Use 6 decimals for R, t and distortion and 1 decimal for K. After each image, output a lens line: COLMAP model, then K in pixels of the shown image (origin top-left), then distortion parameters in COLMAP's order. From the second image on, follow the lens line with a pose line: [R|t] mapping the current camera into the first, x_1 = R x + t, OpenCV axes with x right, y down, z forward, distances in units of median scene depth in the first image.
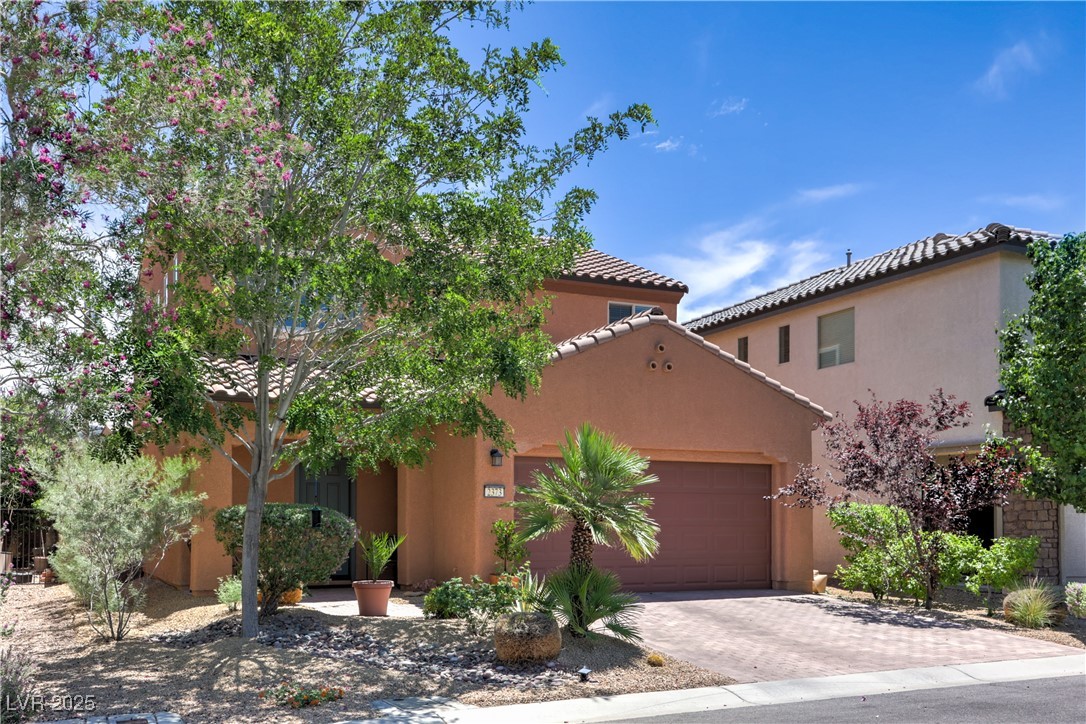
lens RADIAL K [[1091.6, 0, 543.0], [0, 1091.6, 362.0], [0, 0, 1]] dist [-0.011419, -0.003116]
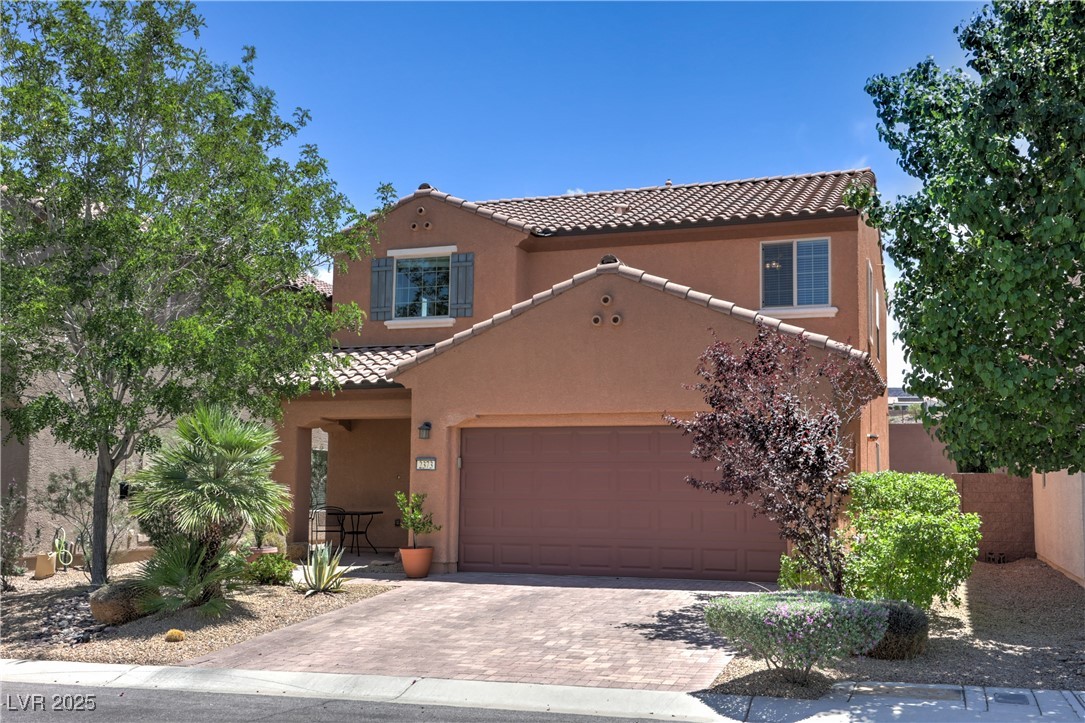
lens RADIAL K [[1090.6, 0, 542.5], [0, 1090.6, 361.5], [0, 0, 1]] dist [-0.011419, -0.003116]
pose [[0.717749, -0.078280, -0.691888, 0.721929], [0.092049, 0.995607, -0.017154, 0.051021], [0.690191, -0.051376, 0.721801, 0.351425]]
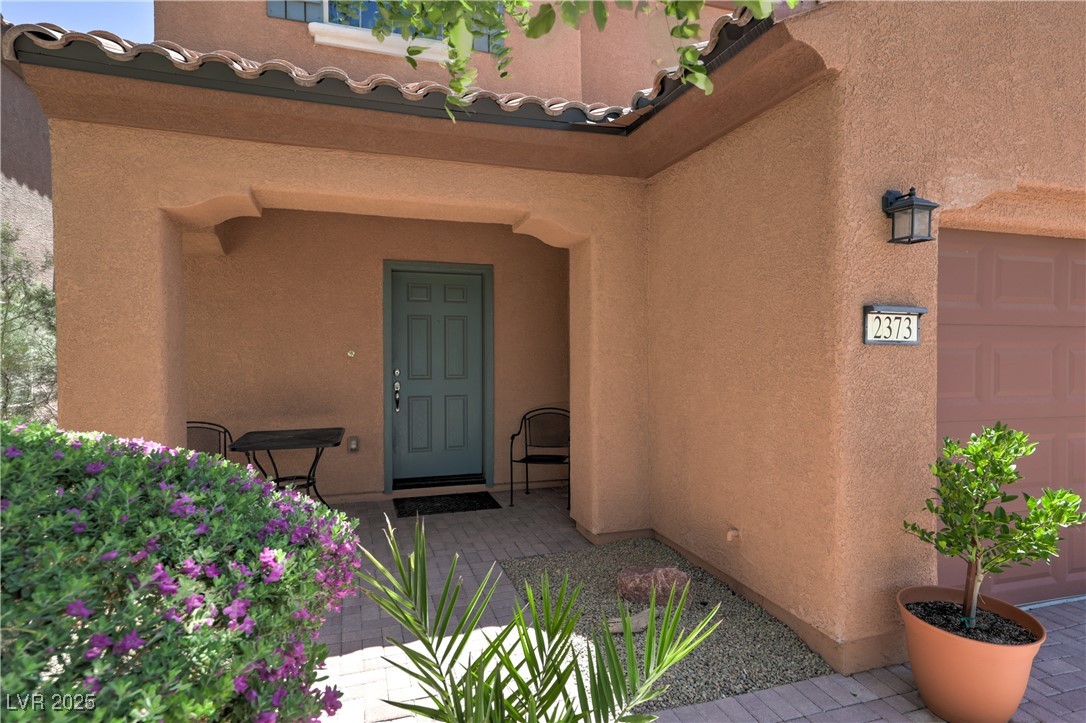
lens RADIAL K [[626.1, 0, 543.0], [0, 626.1, 361.5], [0, 0, 1]] dist [-0.001013, -0.000544]
pose [[0.991397, 0.005592, -0.130772, -0.119025], [0.015645, 0.986862, 0.160807, 0.096841], [0.129953, -0.161470, 0.978284, 0.797860]]
